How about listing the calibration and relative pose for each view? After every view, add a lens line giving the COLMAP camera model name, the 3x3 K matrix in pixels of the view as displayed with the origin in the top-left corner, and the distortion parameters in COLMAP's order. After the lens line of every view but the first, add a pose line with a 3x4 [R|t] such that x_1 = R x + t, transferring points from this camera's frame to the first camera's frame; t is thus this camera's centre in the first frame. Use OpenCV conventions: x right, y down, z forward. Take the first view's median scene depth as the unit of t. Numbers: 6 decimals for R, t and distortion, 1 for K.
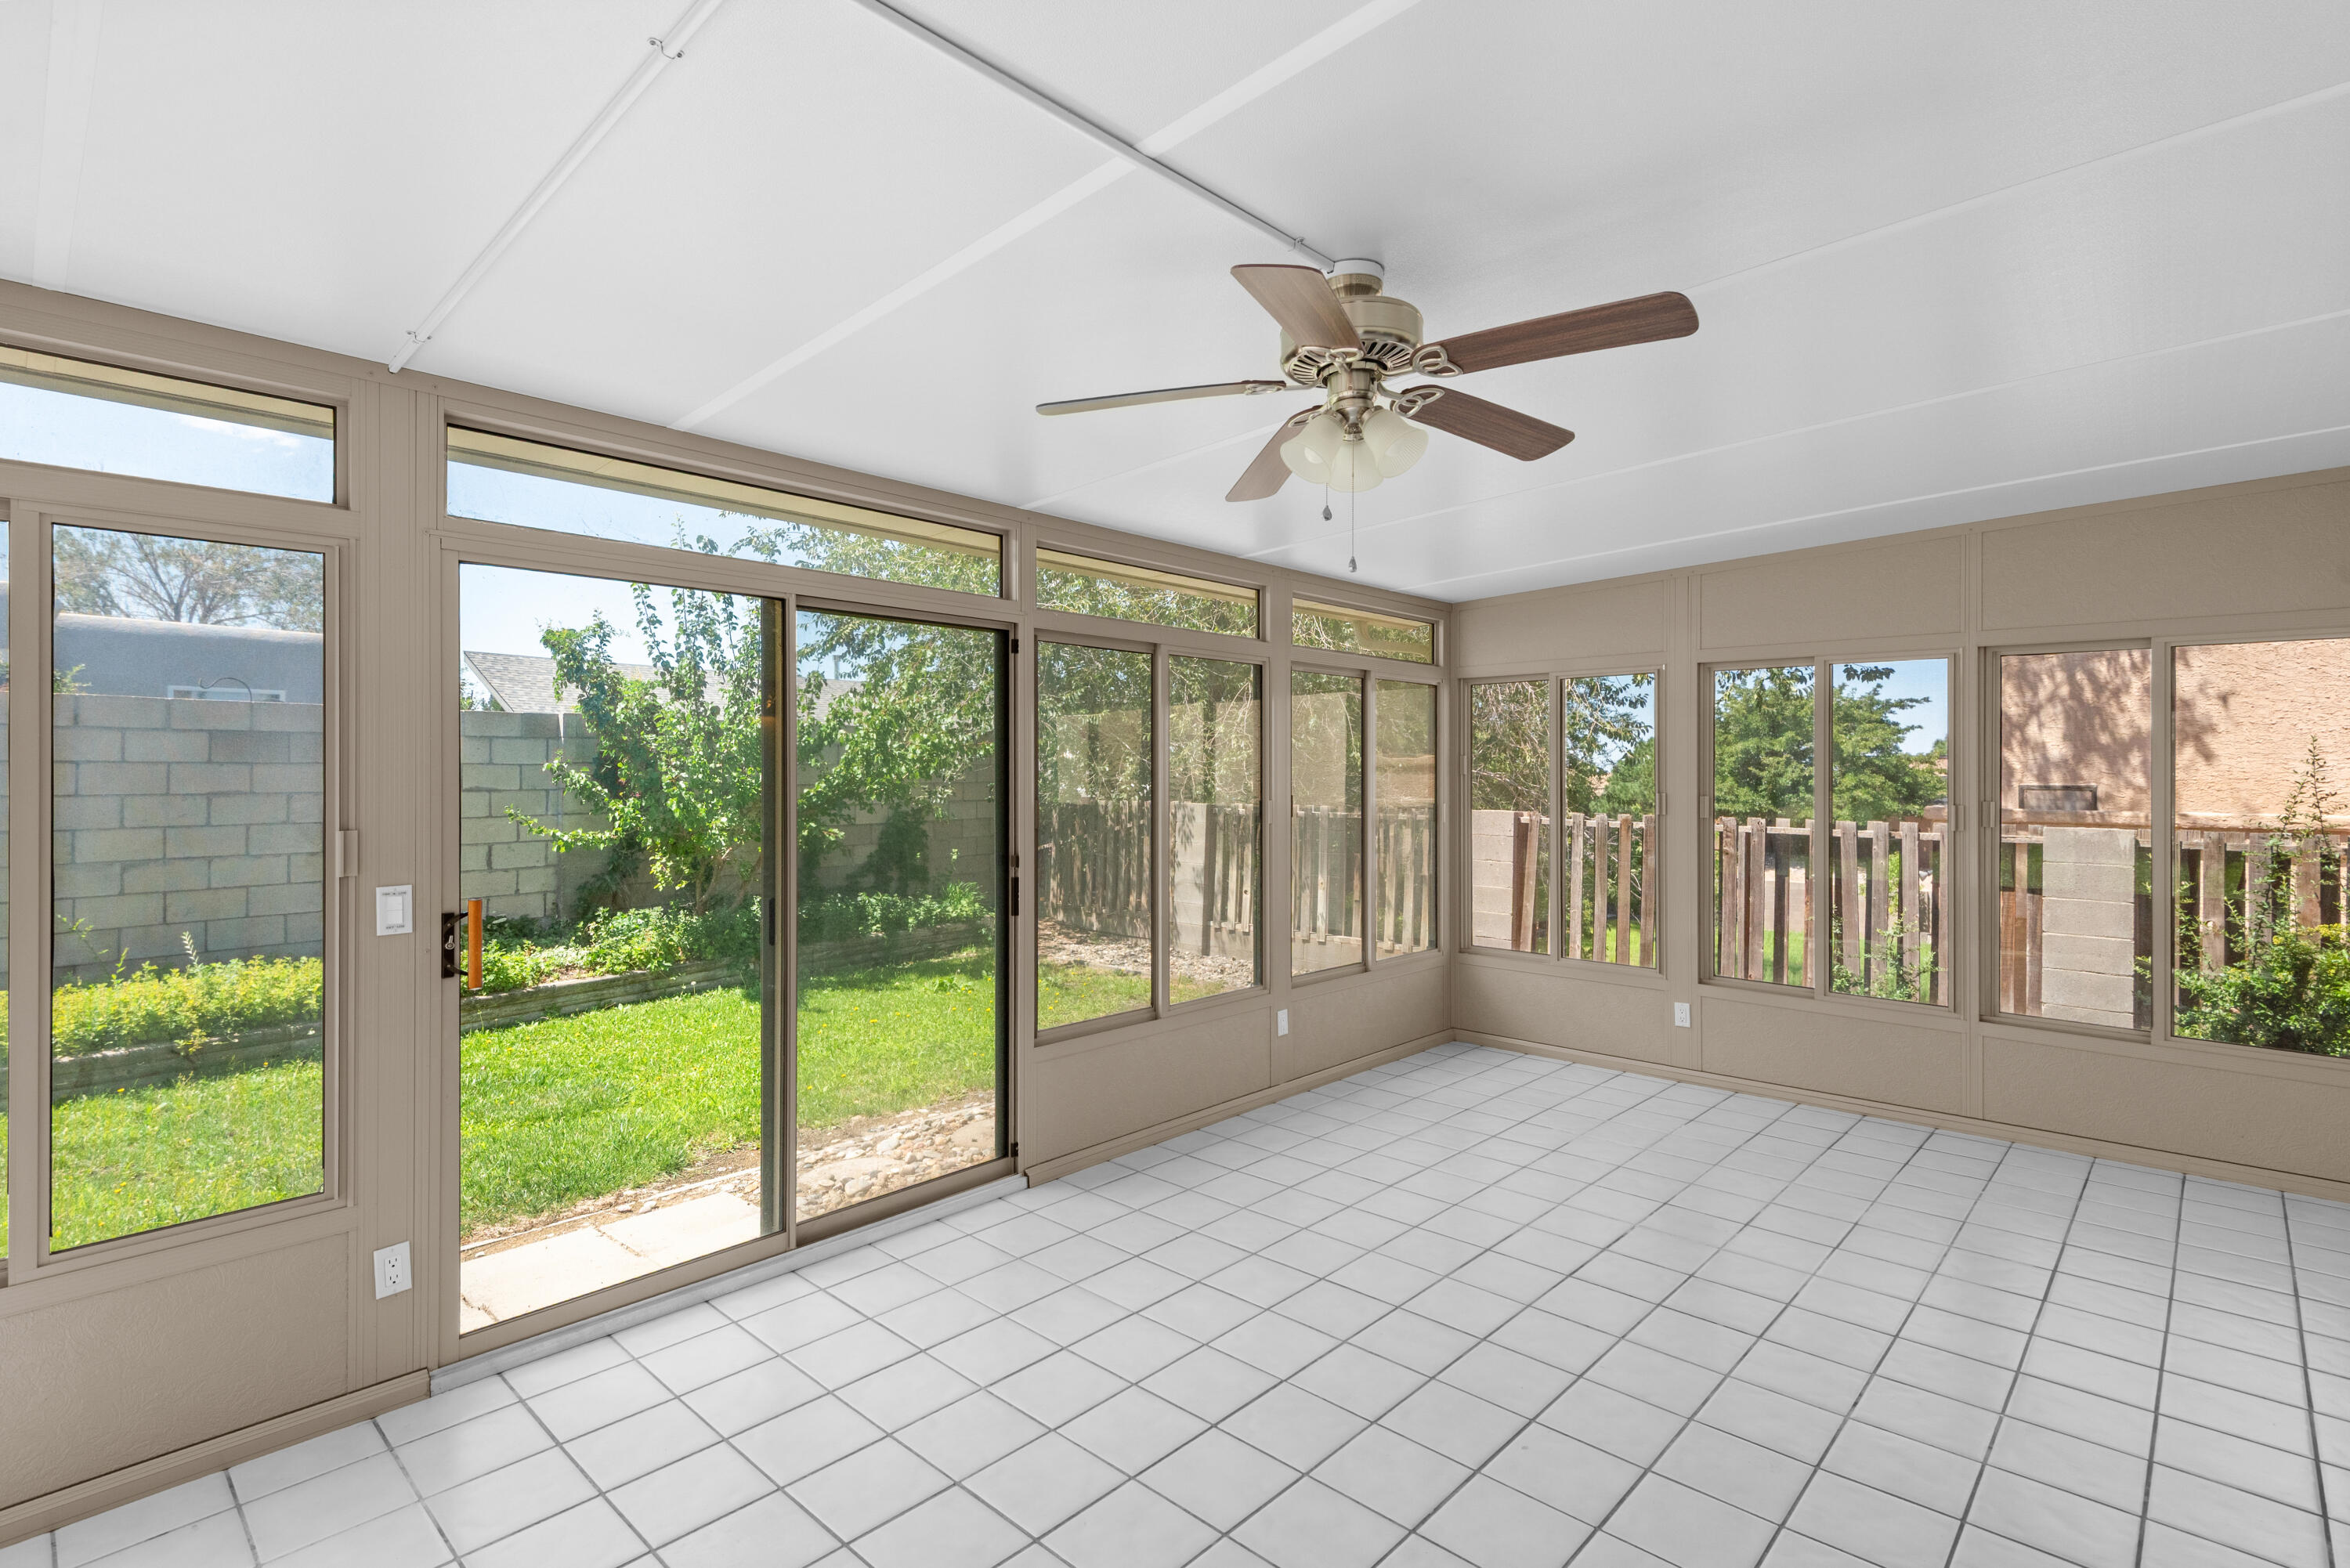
lens RADIAL K [[1130.9, 0, 1190.6], [0, 1130.9, 772.8], [0, 0, 1]] dist [0.006259, -0.000398]
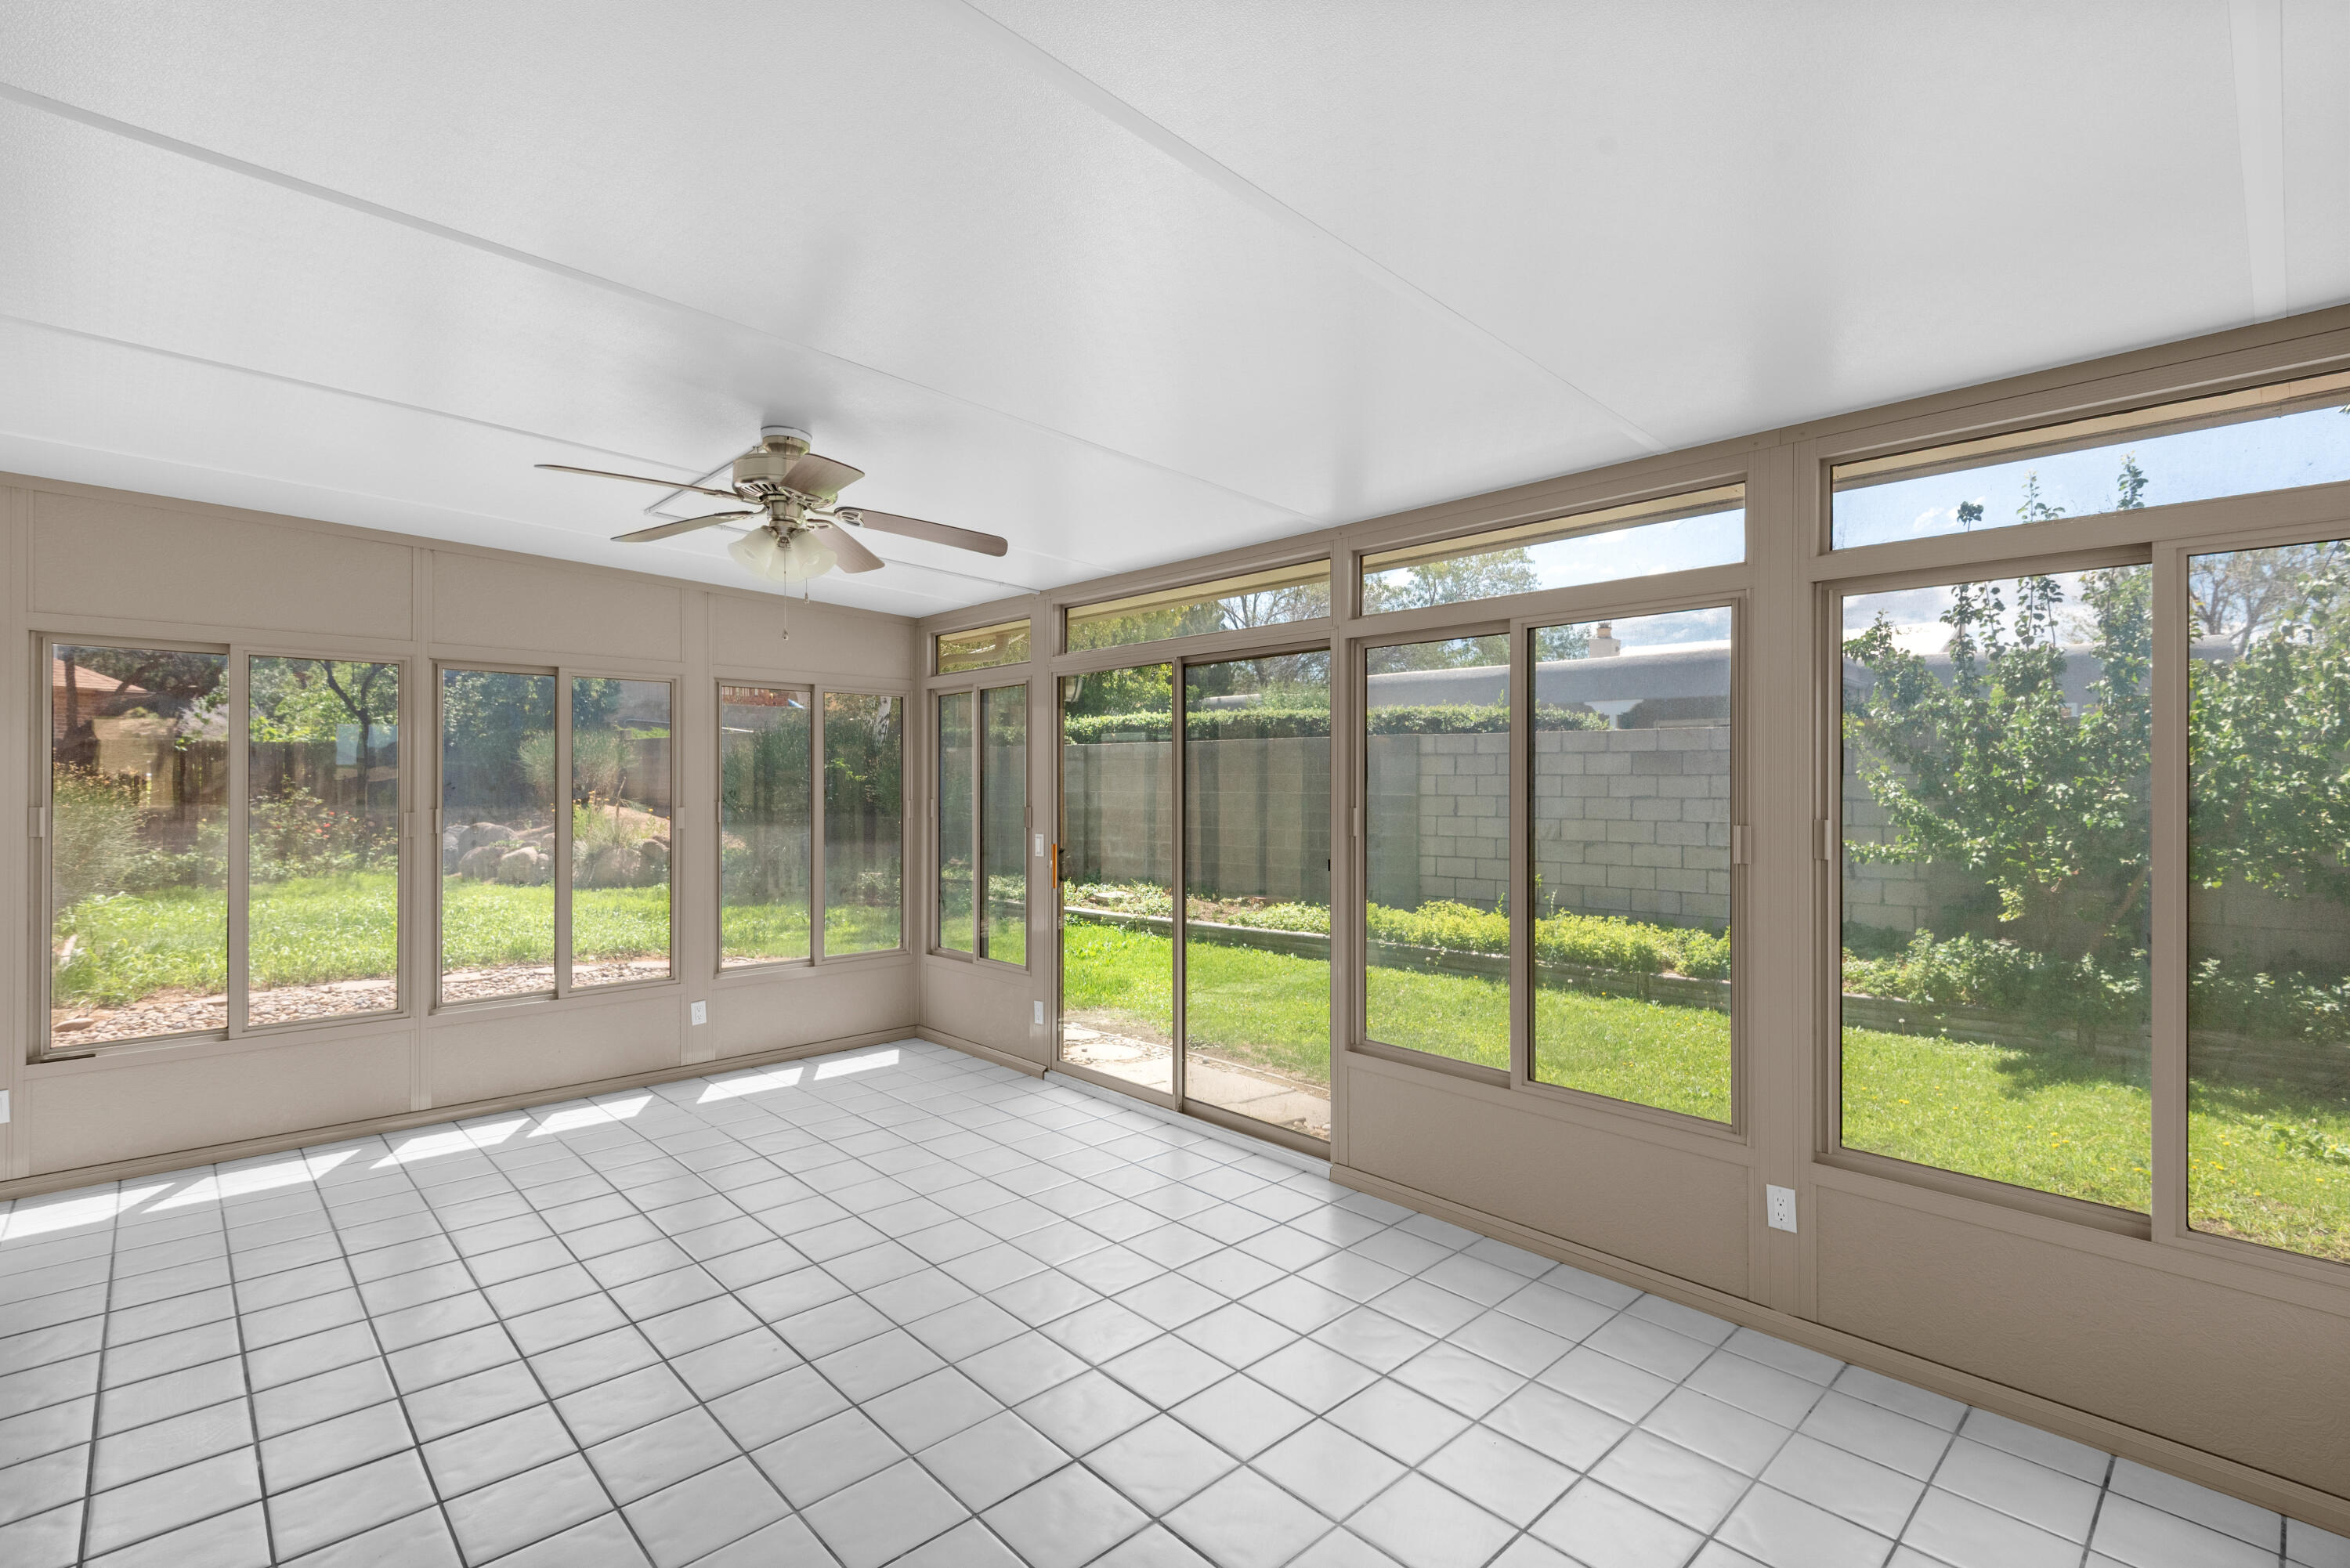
lens RADIAL K [[1072.9, 0, 1191.8], [0, 1072.9, 785.5], [0, 0, 1]] dist [0.034136, -0.013408]
pose [[-0.072367, 0.002866, -0.997374, 0.517727], [-0.003659, 0.999988, 0.003139, 0.001377], [0.997371, 0.003876, -0.072355, 0.574211]]
